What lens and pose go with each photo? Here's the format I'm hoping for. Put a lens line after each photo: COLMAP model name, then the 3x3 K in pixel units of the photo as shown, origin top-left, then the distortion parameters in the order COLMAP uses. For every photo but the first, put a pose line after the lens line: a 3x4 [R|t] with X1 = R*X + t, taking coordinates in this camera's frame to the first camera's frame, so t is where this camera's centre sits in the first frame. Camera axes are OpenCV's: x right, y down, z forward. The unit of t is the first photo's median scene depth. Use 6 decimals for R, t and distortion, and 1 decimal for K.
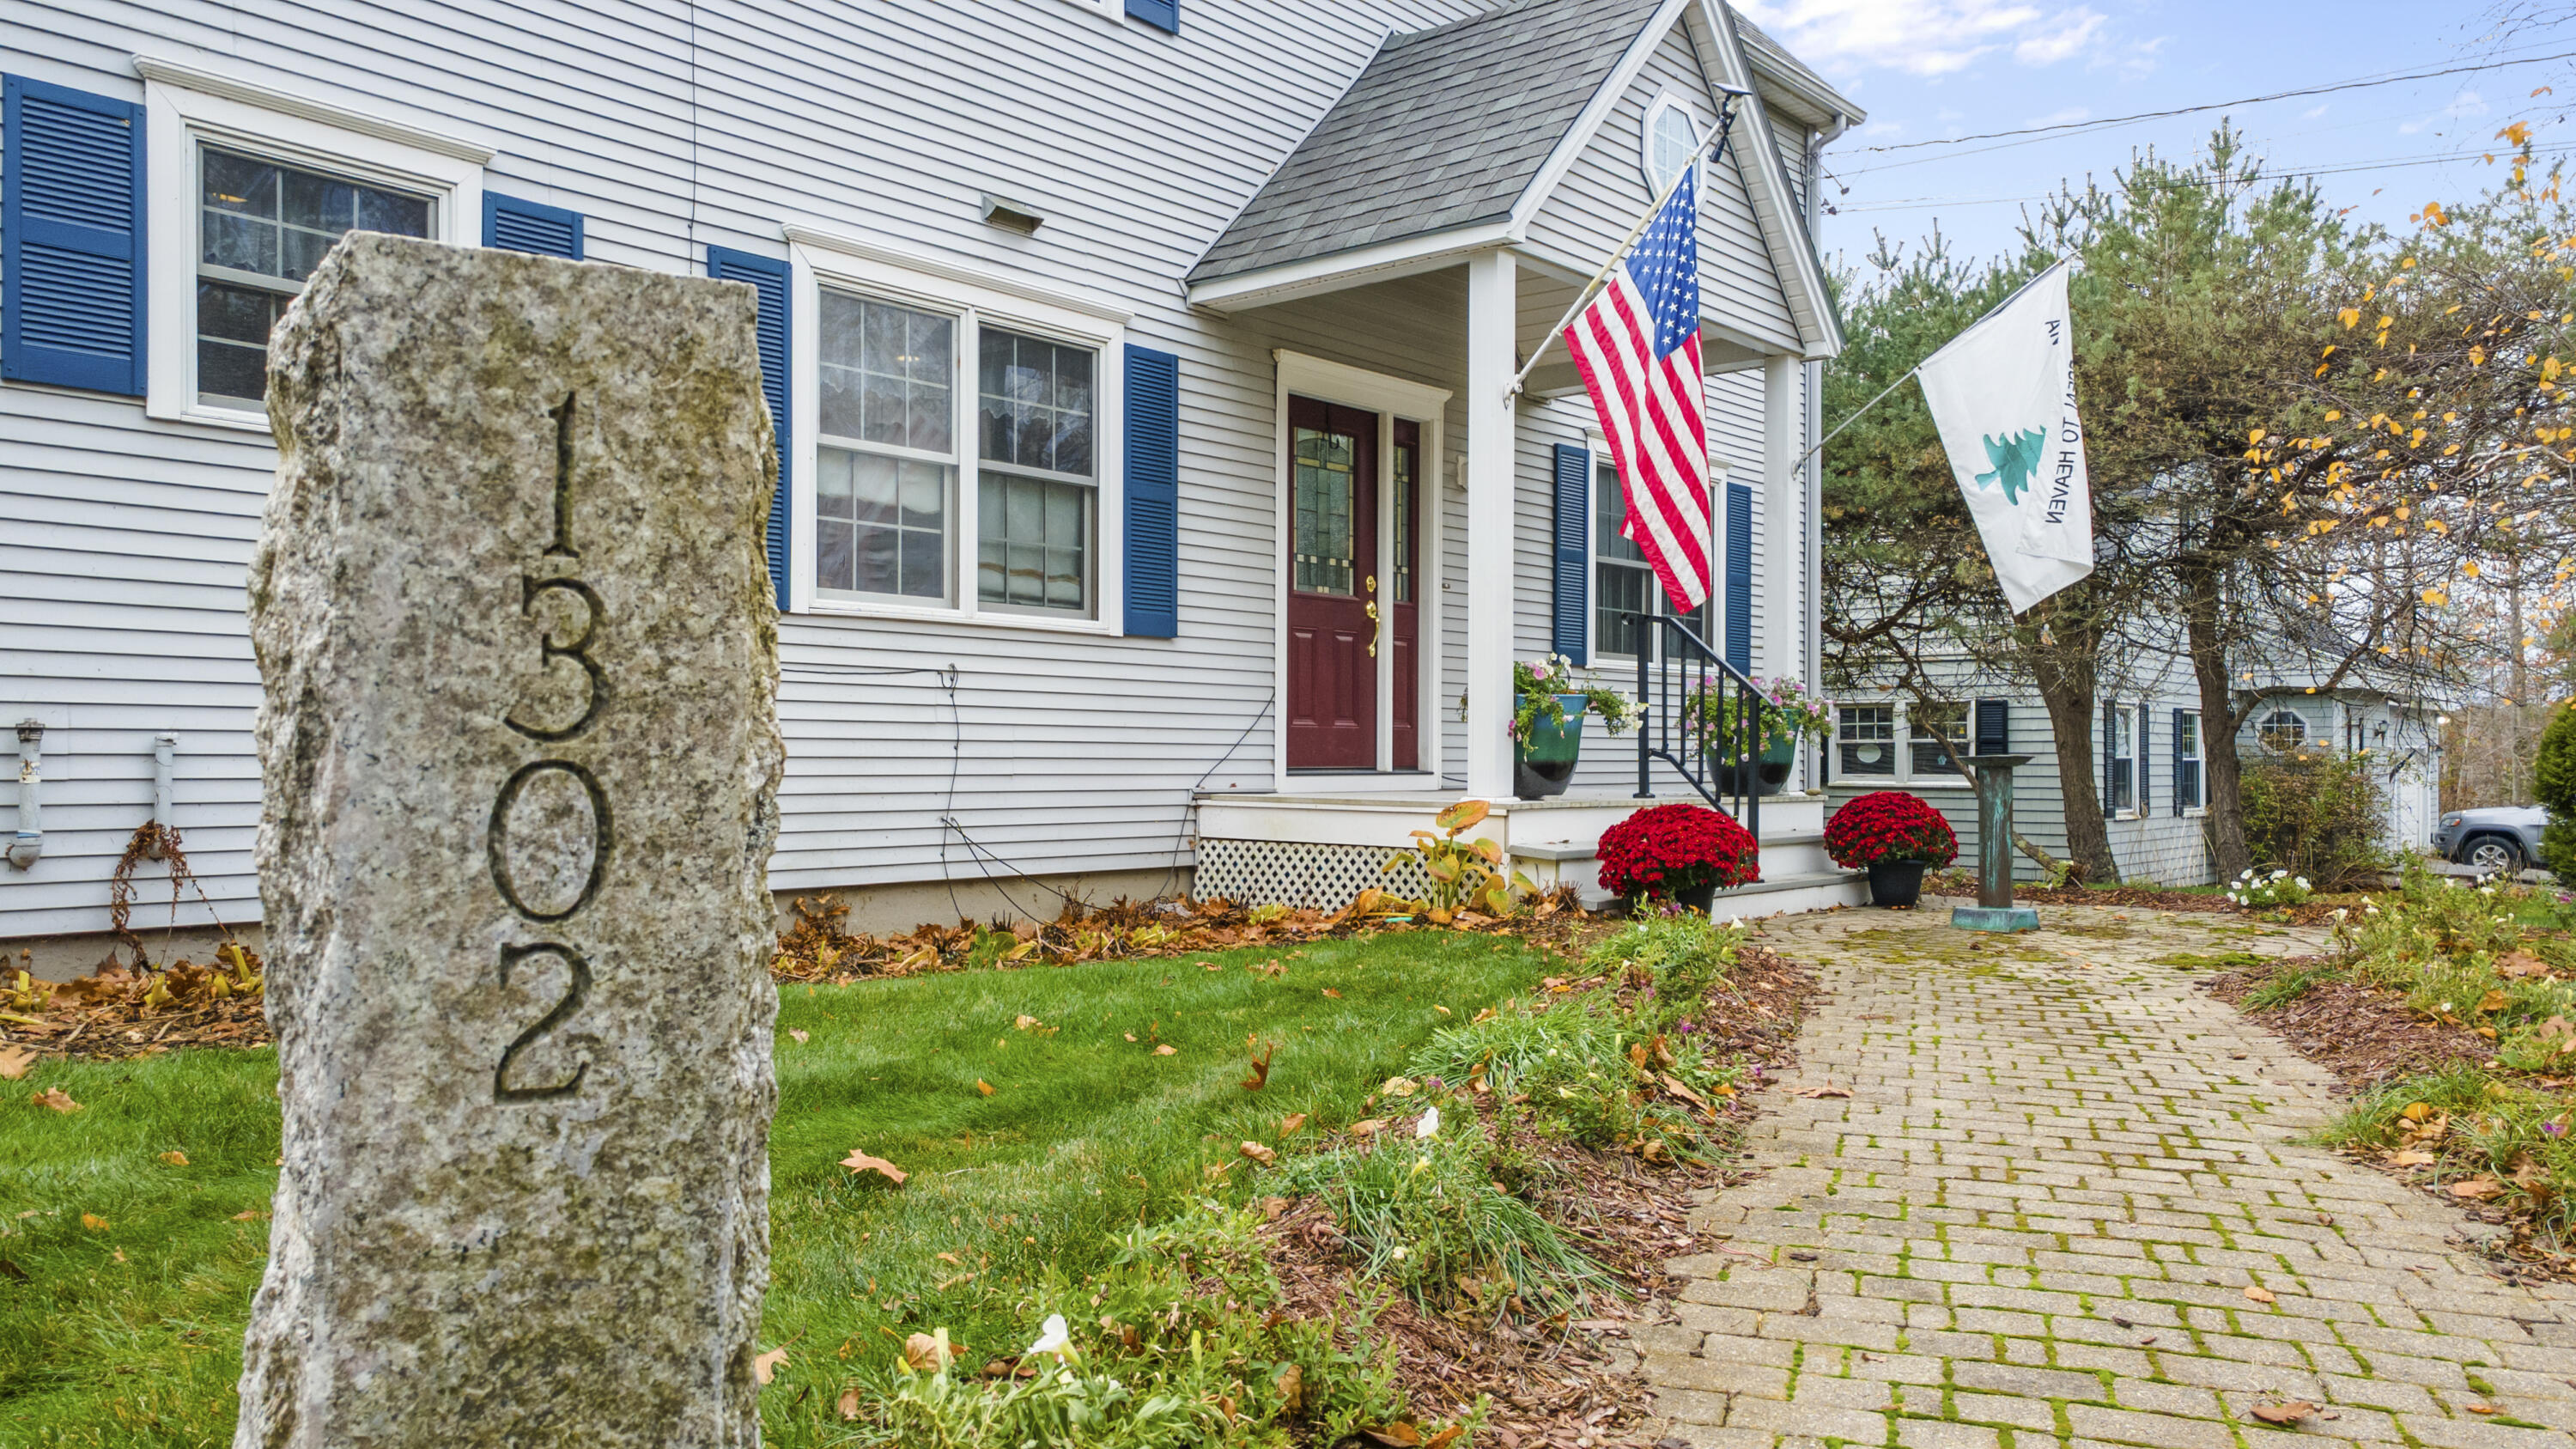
lens RADIAL K [[1857.9, 0, 1284.9], [0, 1857.9, 771.3], [0, 0, 1]] dist [0.041744, -0.000093]
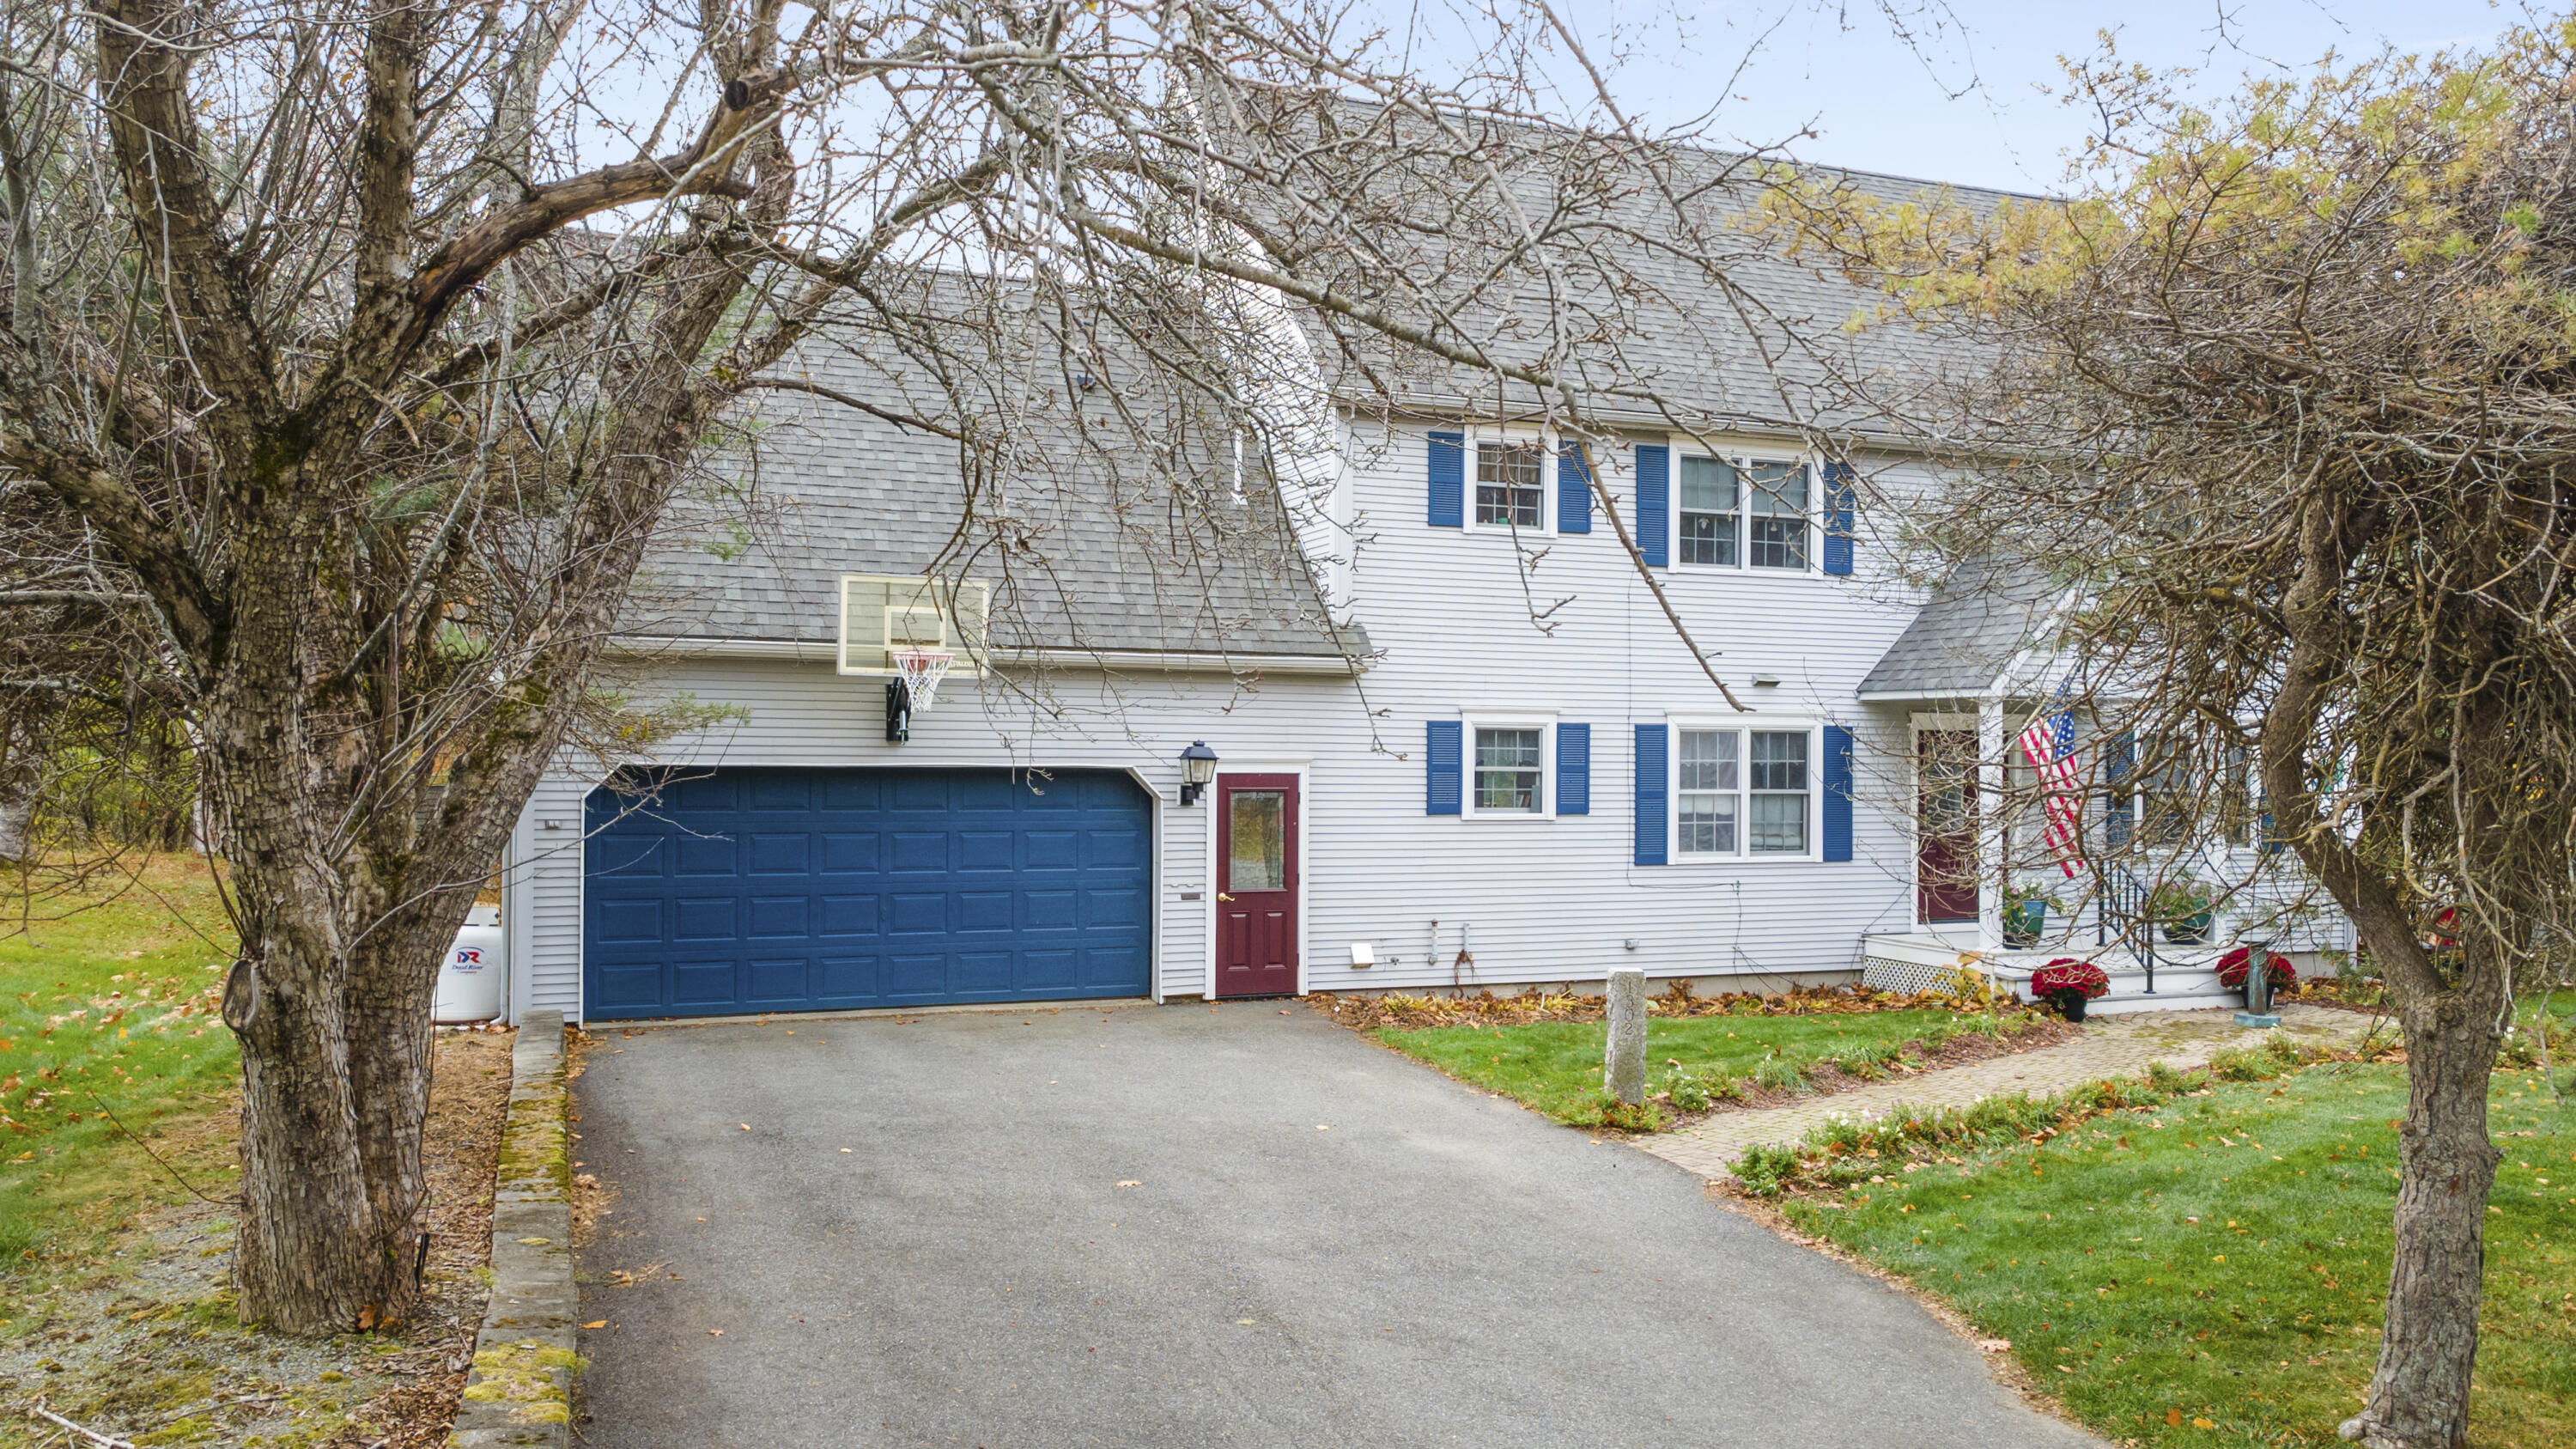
lens RADIAL K [[1857.9, 0, 1238.0], [0, 1857.9, 770.6], [0, 0, 1]] dist [0.041744, -0.000093]
pose [[0.877693, -0.003114, -0.479214, 0.374360], [-0.003458, 0.999912, -0.012830, -0.157247], [0.479212, 0.012918, 0.877604, -1.290379]]
